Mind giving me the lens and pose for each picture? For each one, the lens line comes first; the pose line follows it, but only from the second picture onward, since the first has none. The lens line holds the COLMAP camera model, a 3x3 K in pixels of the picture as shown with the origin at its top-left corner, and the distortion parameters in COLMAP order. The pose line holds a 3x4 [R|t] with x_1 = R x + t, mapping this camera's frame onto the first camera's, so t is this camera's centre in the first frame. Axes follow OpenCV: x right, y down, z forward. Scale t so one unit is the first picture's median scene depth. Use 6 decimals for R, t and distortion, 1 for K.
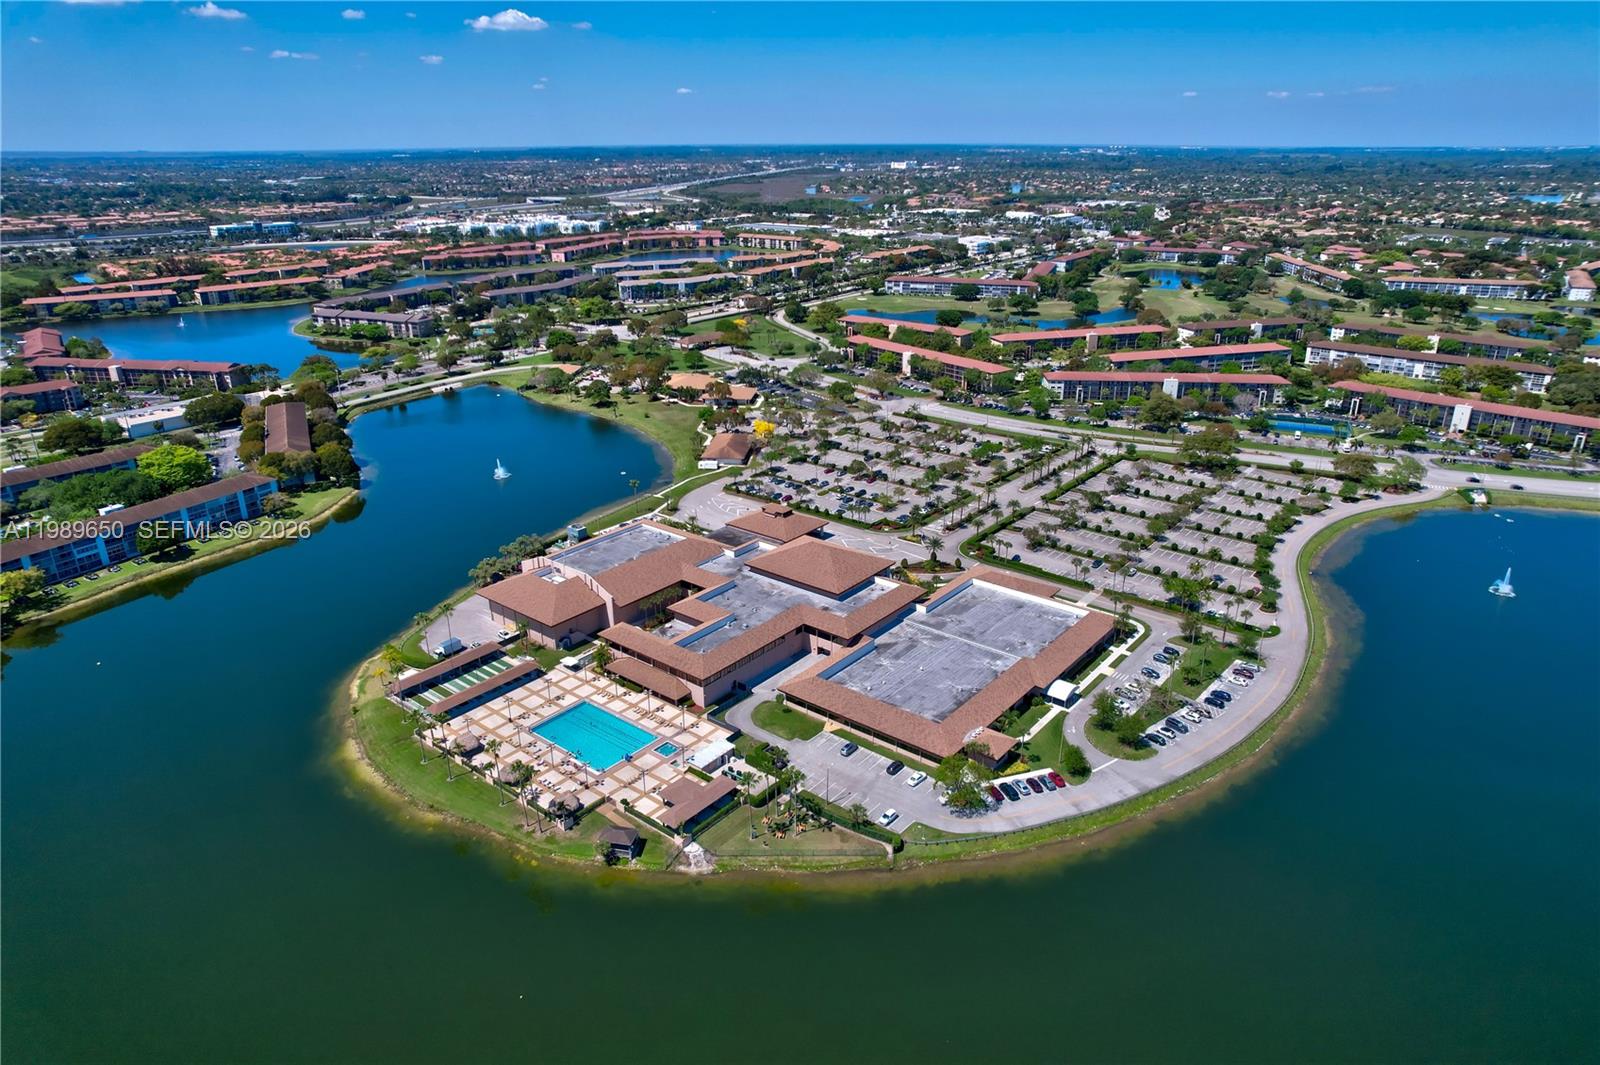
lens RADIAL K [[1020.2, 0, 807.5], [0, 1020.2, 538.2], [0, 0, 1]] dist [-0.075972, 0.071908]
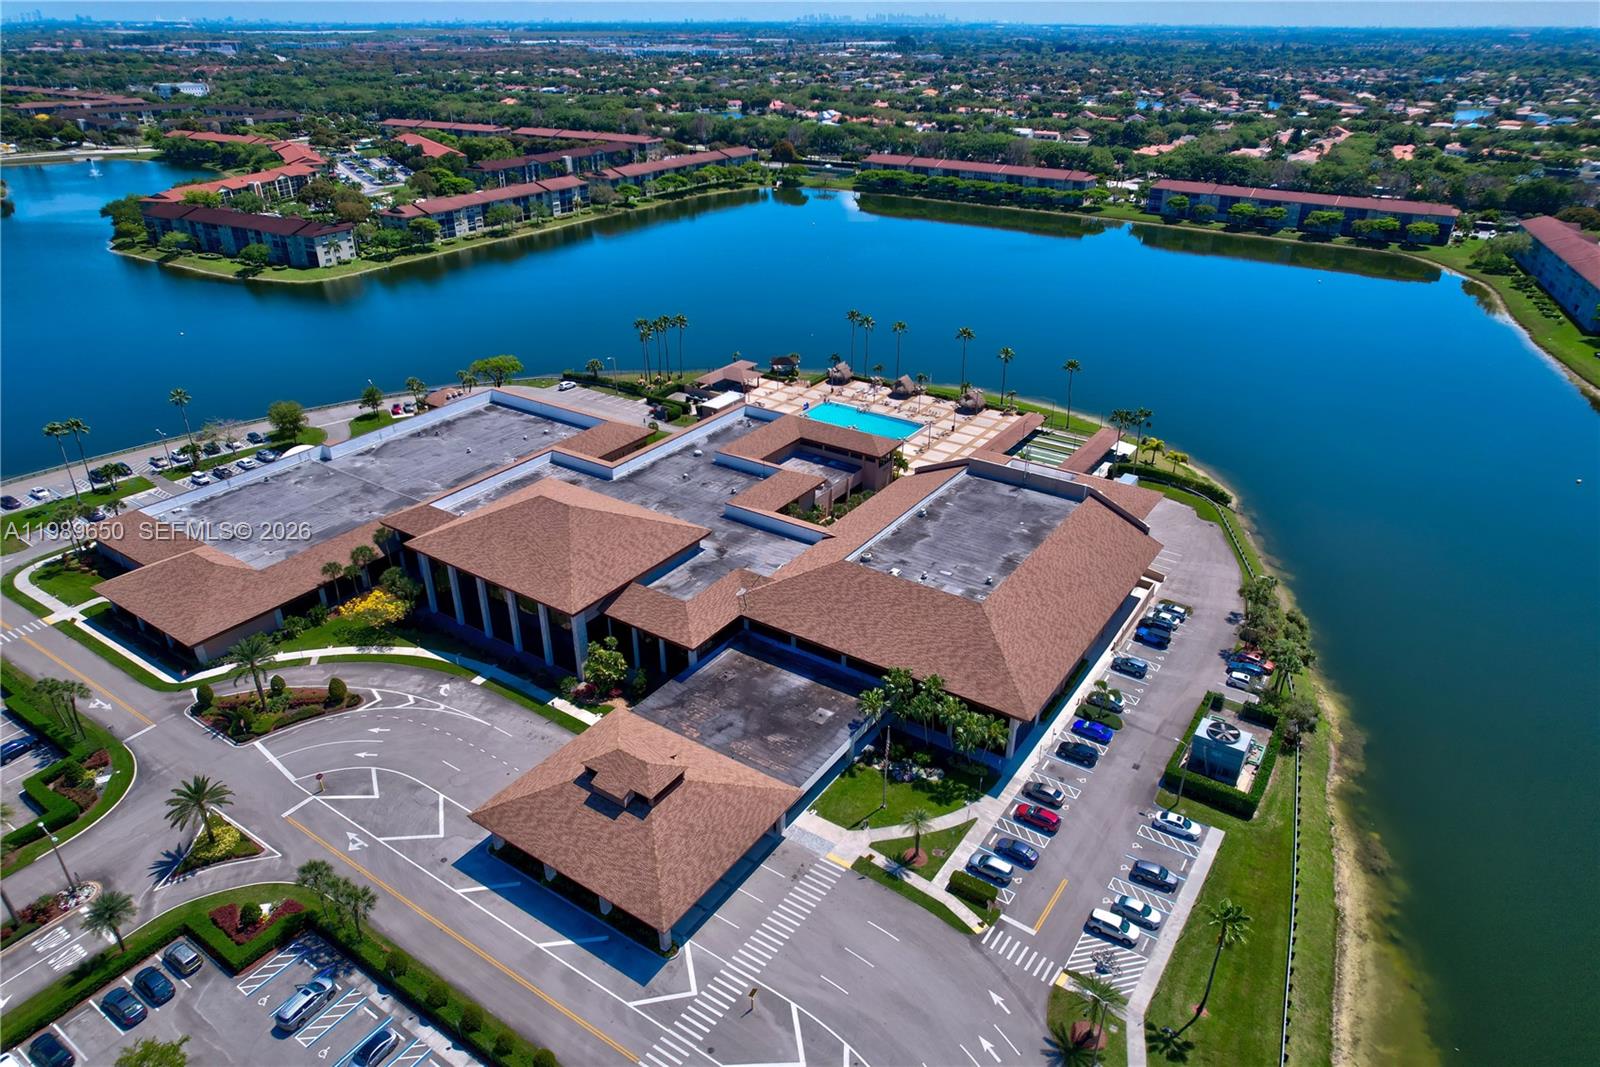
lens RADIAL K [[1020.2, 0, 807.5], [0, 1020.2, 539.2], [0, 0, 1]] dist [-0.075972, 0.071908]
pose [[-0.996508, 0.038595, -0.074043, -0.074965], [-0.030630, 0.655972, 0.754163, -0.373225], [0.077677, 0.753798, -0.652500, 1.402191]]
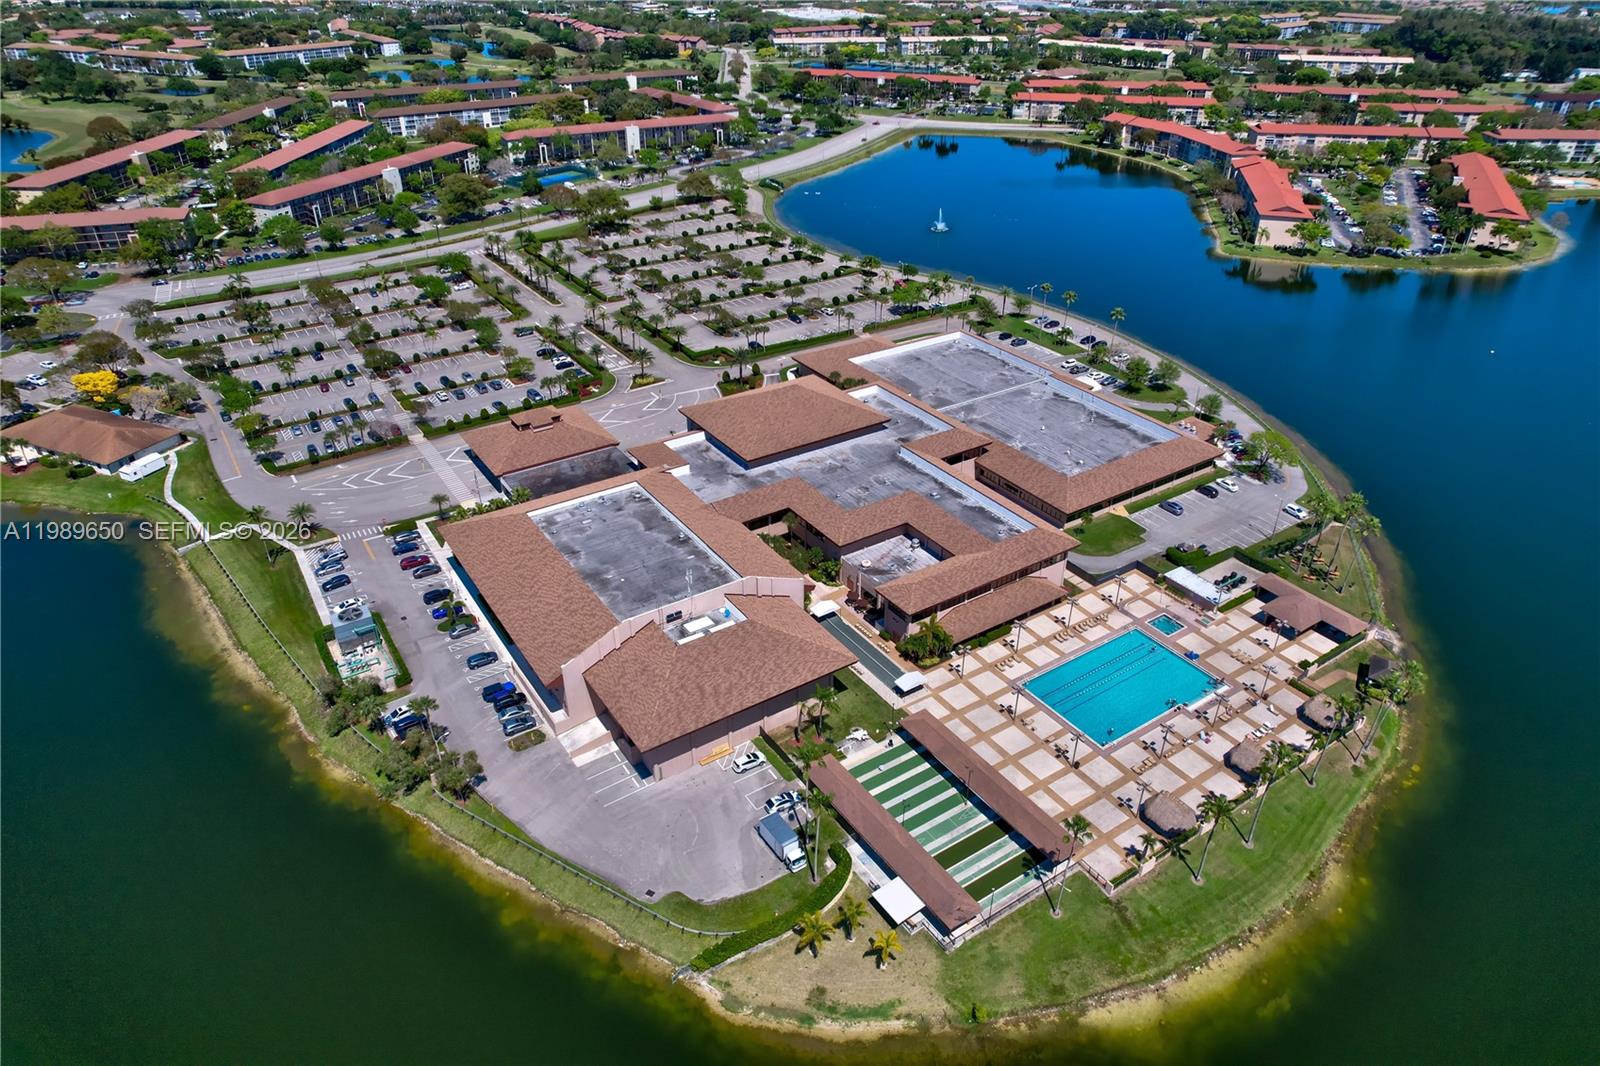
lens RADIAL K [[1020.2, 0, 807.5], [0, 1020.2, 538.7], [0, 0, 1]] dist [-0.075972, 0.071908]
pose [[0.302446, -0.493668, 0.815364, -0.635433], [0.346577, 0.853832, 0.388402, -0.180758], [-0.887925, 0.165116, 0.429331, 0.727556]]
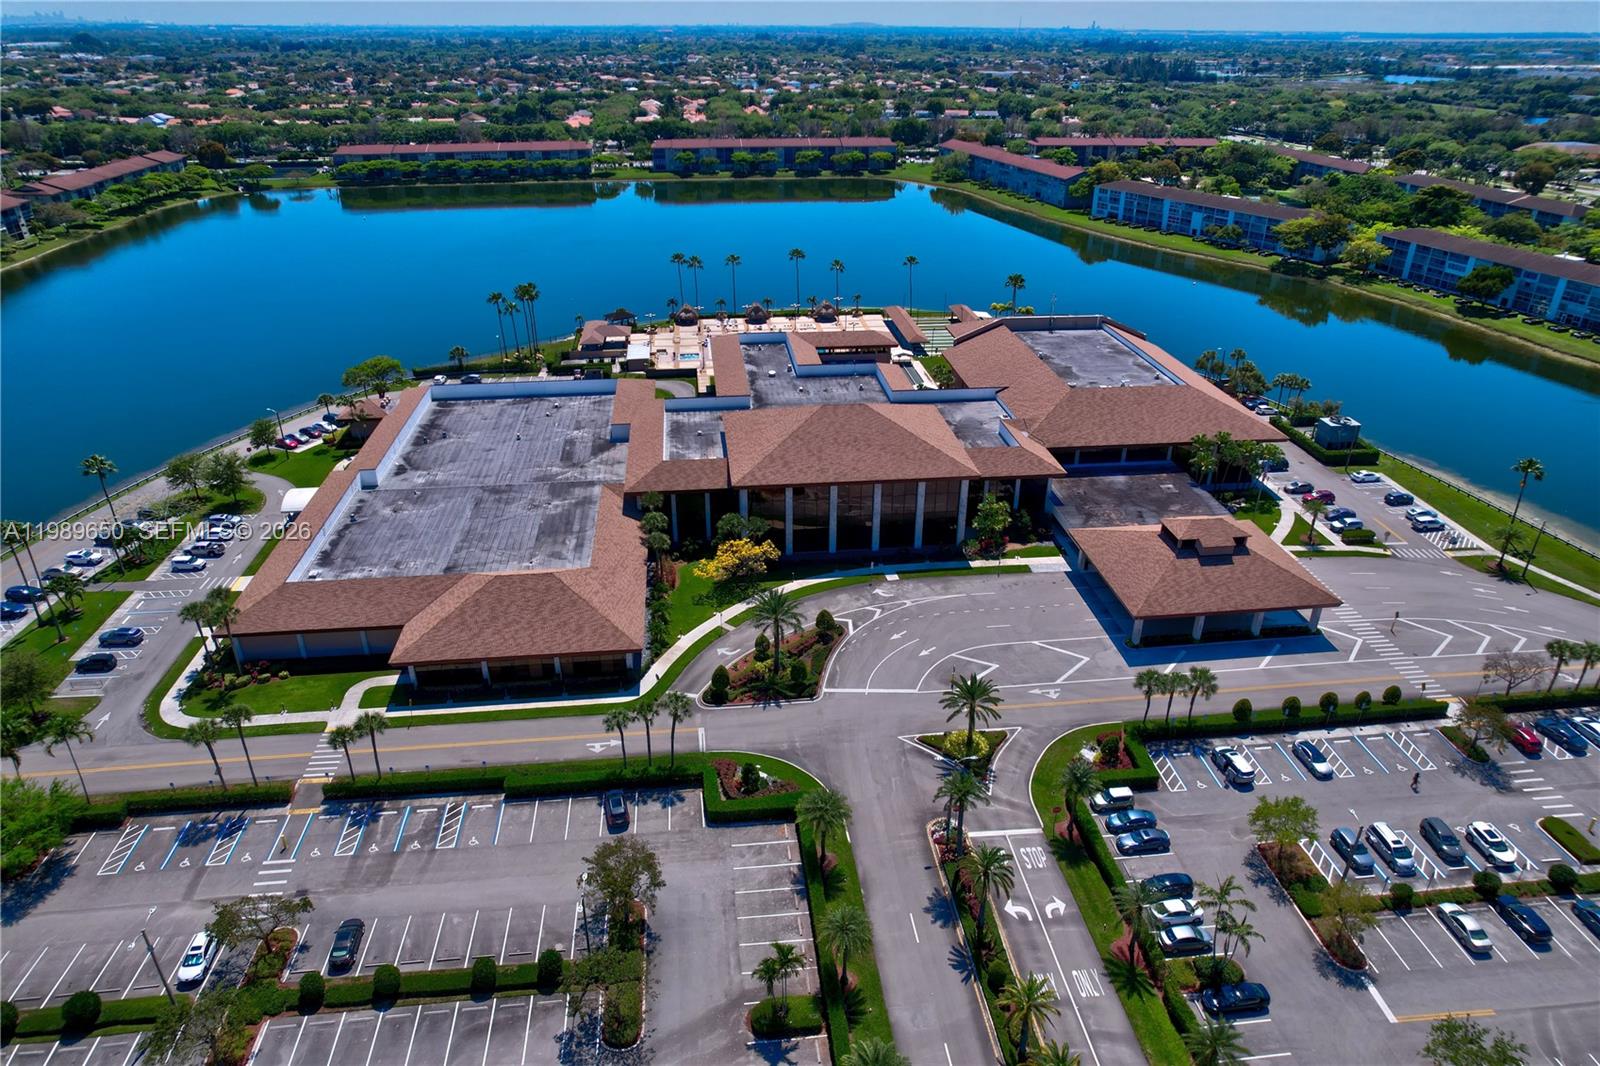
lens RADIAL K [[1020.2, 0, 807.5], [0, 1020.2, 538.7], [0, 0, 1]] dist [-0.075972, 0.071908]
pose [[-0.703531, 0.326190, -0.631383, 0.380609], [-0.262761, 0.706086, 0.657571, -0.285345], [0.660304, 0.628524, -0.411043, 1.288929]]
